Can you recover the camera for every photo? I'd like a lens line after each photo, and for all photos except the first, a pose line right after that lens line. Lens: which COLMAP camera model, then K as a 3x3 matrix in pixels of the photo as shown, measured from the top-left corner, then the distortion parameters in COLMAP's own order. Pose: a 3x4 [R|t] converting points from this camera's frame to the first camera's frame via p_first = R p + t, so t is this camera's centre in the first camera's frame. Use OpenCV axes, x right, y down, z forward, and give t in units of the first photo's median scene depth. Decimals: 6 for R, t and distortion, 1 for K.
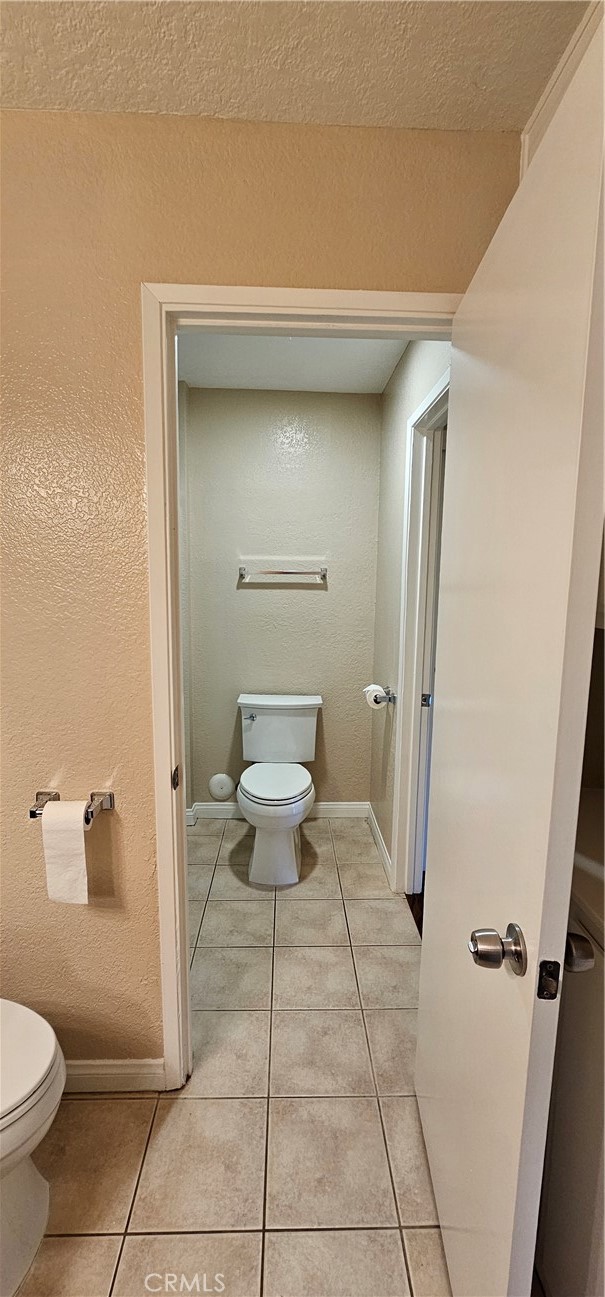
lens RADIAL K [[528.8, 0, 300.2], [0, 528.8, 655.9], [0, 0, 1]] dist [-0.003385, 0.000935]
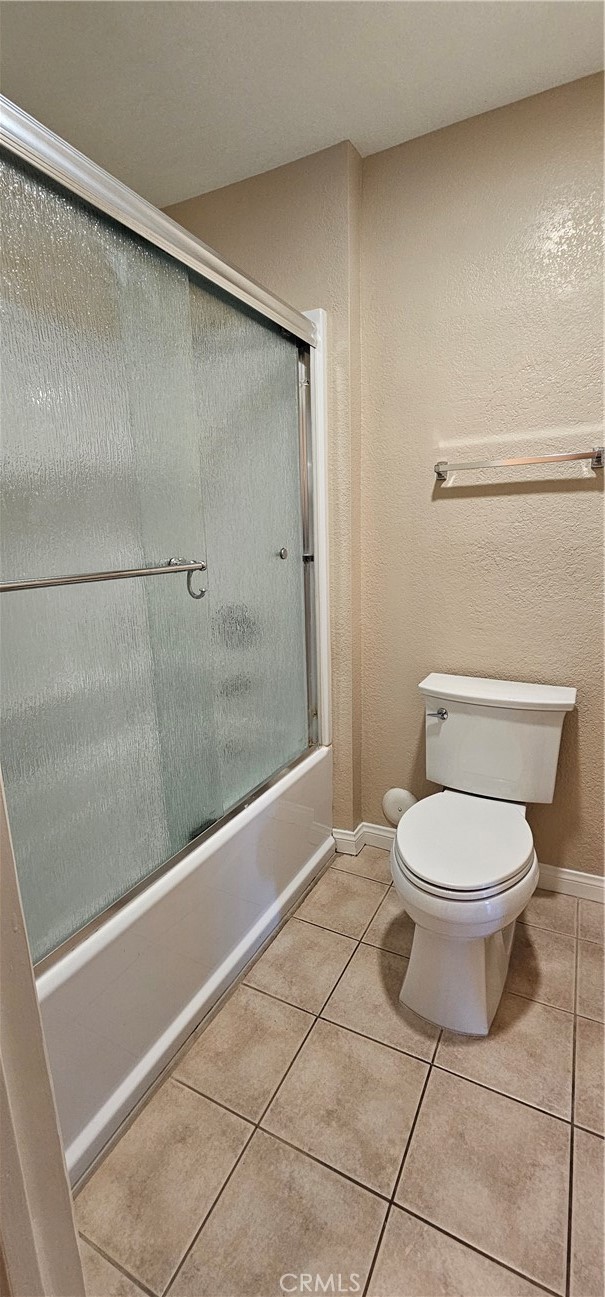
lens RADIAL K [[528.8, 0, 300.2], [0, 528.8, 655.9], [0, 0, 1]] dist [-0.003385, 0.000935]
pose [[0.870833, 0.068685, -0.486756, 0.057268], [-0.030471, 0.995829, 0.086004, 0.003775], [0.490633, -0.060063, 0.869294, 0.405860]]
